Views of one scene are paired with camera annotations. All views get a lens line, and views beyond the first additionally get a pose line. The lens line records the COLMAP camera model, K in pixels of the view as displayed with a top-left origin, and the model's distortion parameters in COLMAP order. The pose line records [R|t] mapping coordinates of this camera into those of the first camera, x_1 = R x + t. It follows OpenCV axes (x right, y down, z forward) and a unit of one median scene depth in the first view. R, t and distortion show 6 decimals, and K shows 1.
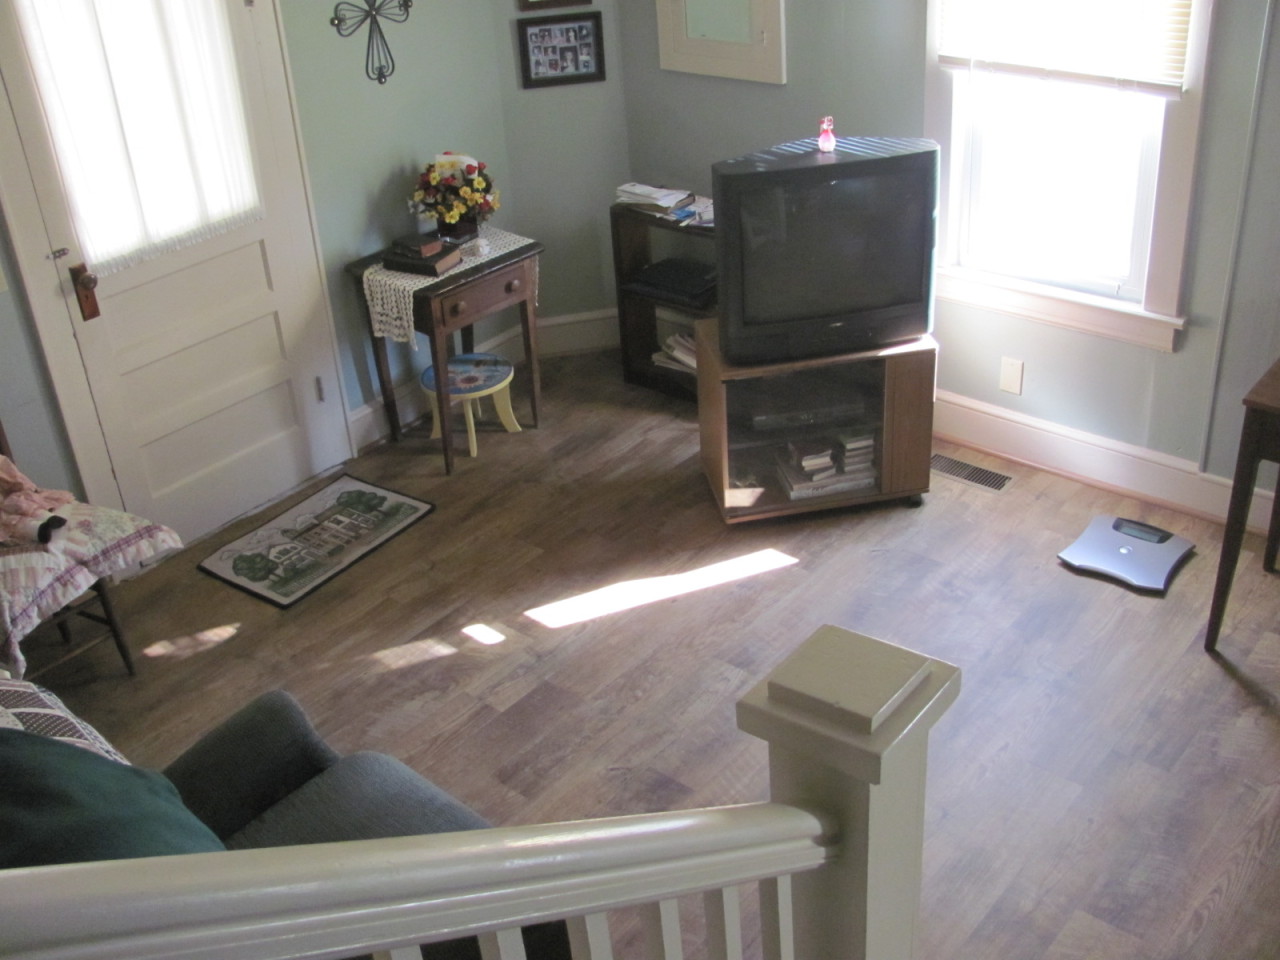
lens RADIAL K [[1350.9, 0, 640.0], [0, 1350.9, 480.0], [0, 0, 1]] dist [-0.229336, 0.289973]
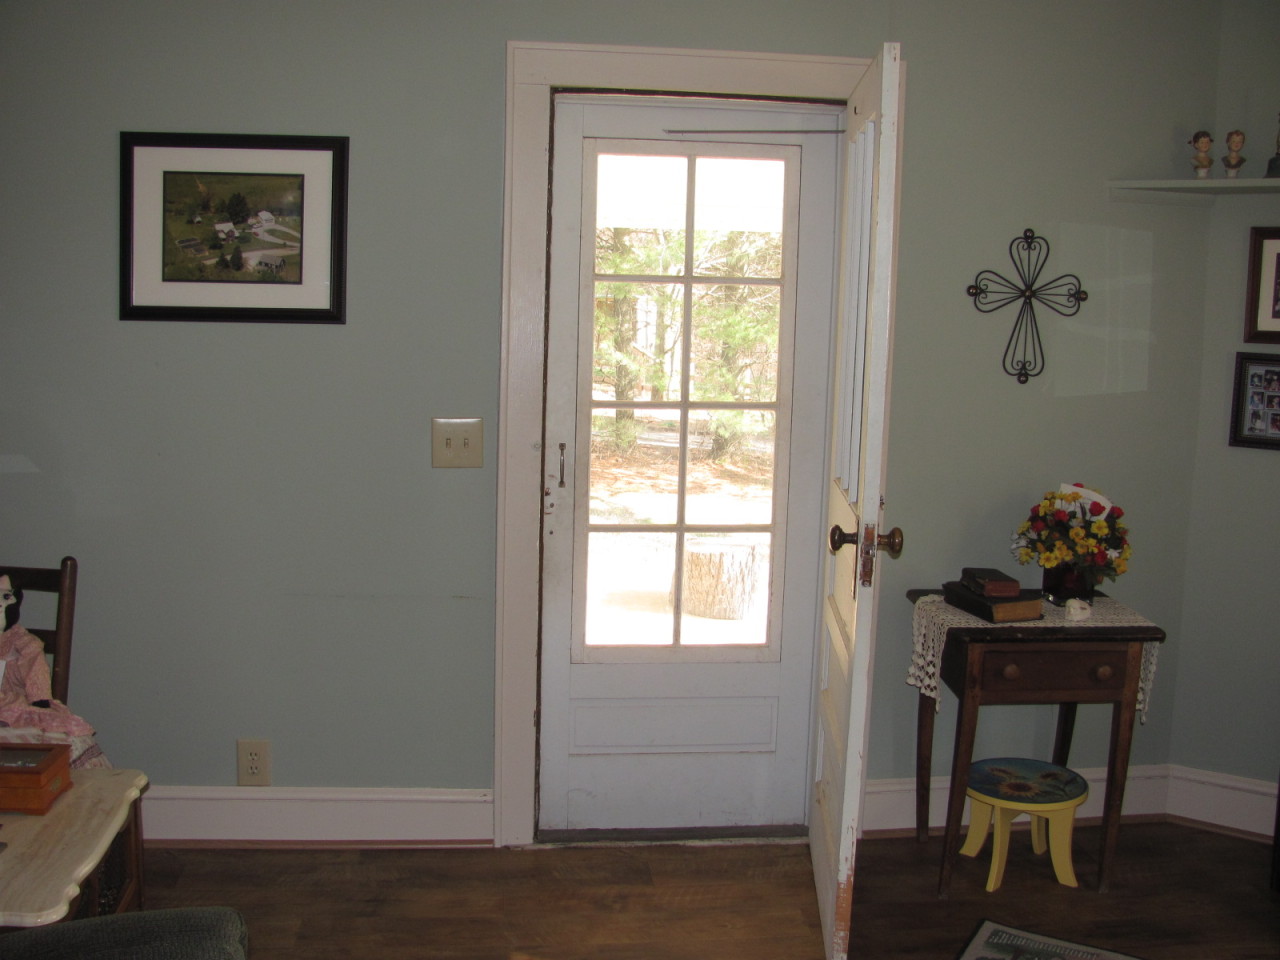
lens RADIAL K [[1350.9, 0, 640.0], [0, 1350.9, 480.0], [0, 0, 1]] dist [-0.229336, 0.289973]
pose [[0.723320, 0.176310, -0.667625, 0.178359], [-0.407169, 0.889782, -0.206158, 0.007976], [0.557694, 0.420955, 0.715385, 0.324731]]
